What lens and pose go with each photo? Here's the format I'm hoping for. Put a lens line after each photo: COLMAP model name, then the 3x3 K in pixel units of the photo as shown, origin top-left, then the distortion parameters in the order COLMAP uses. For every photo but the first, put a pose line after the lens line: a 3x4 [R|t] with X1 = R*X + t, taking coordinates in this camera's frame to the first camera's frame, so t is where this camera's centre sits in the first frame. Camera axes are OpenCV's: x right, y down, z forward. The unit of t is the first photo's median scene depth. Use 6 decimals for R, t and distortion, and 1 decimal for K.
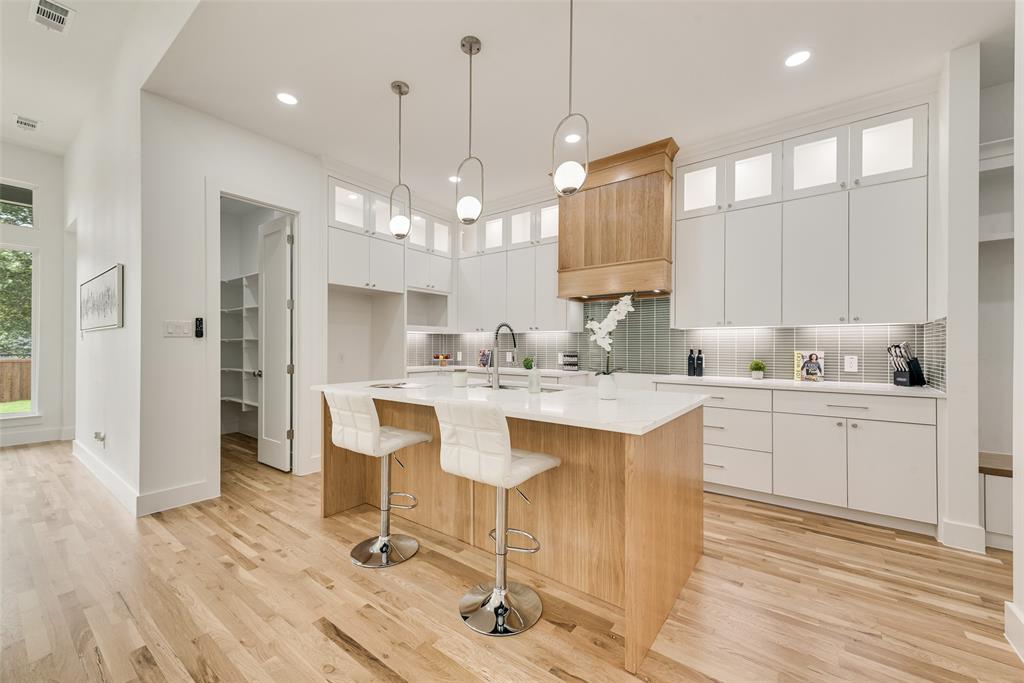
lens RADIAL K [[400.7, 0, 512.6], [0, 400.7, 344.8], [0, 0, 1]] dist [0.009674, -0.002174]
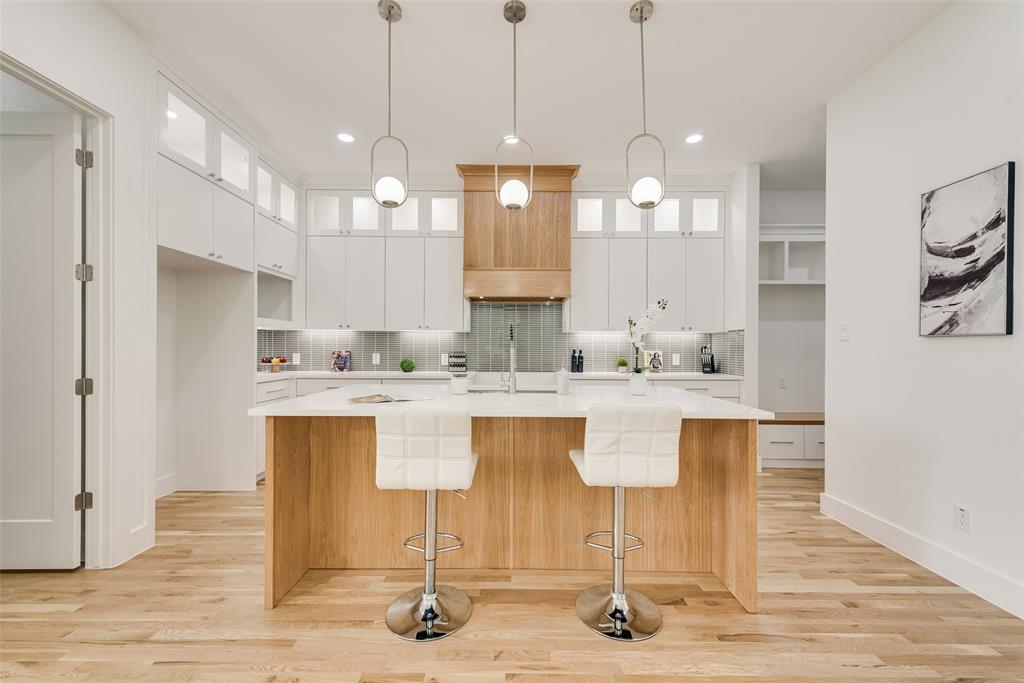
lens RADIAL K [[400.7, 0, 512.8], [0, 400.7, 345.7], [0, 0, 1]] dist [0.009674, -0.002174]
pose [[0.801249, 0.003213, 0.598322, -0.408608], [-0.005183, 0.999985, 0.001571, -0.001008], [-0.598308, -0.004360, 0.801254, 0.178947]]
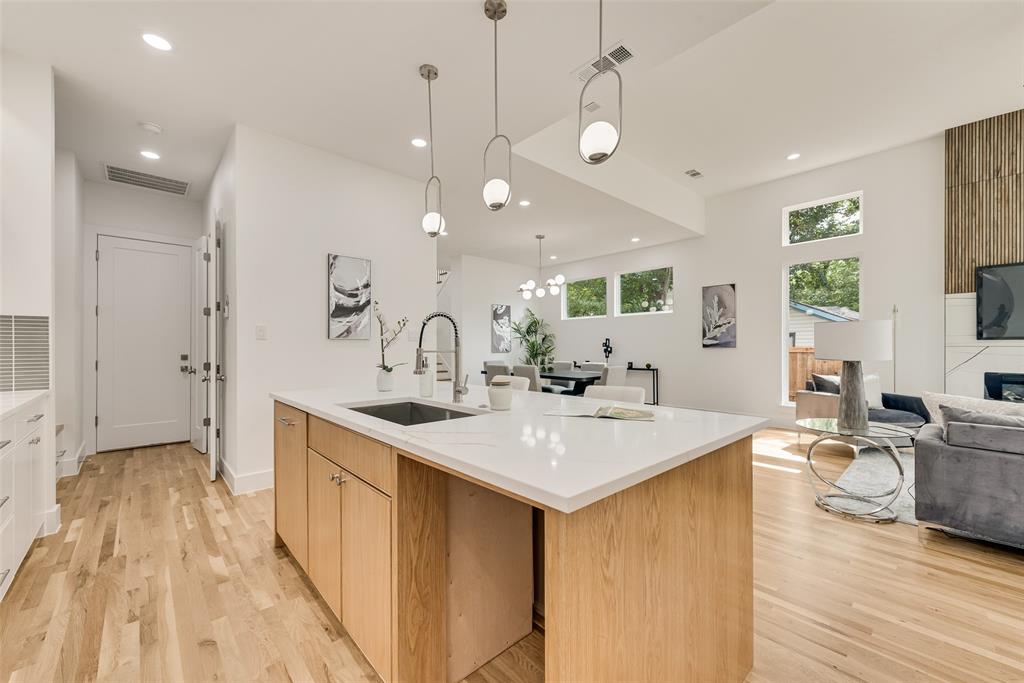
lens RADIAL K [[400.7, 0, 512.6], [0, 400.7, 344.0], [0, 0, 1]] dist [0.009674, -0.002174]
pose [[-0.981741, -0.000422, 0.190222, -0.199557], [-0.002332, 0.999949, -0.009818, 0.005522], [-0.190209, -0.010082, -0.981692, 1.185643]]
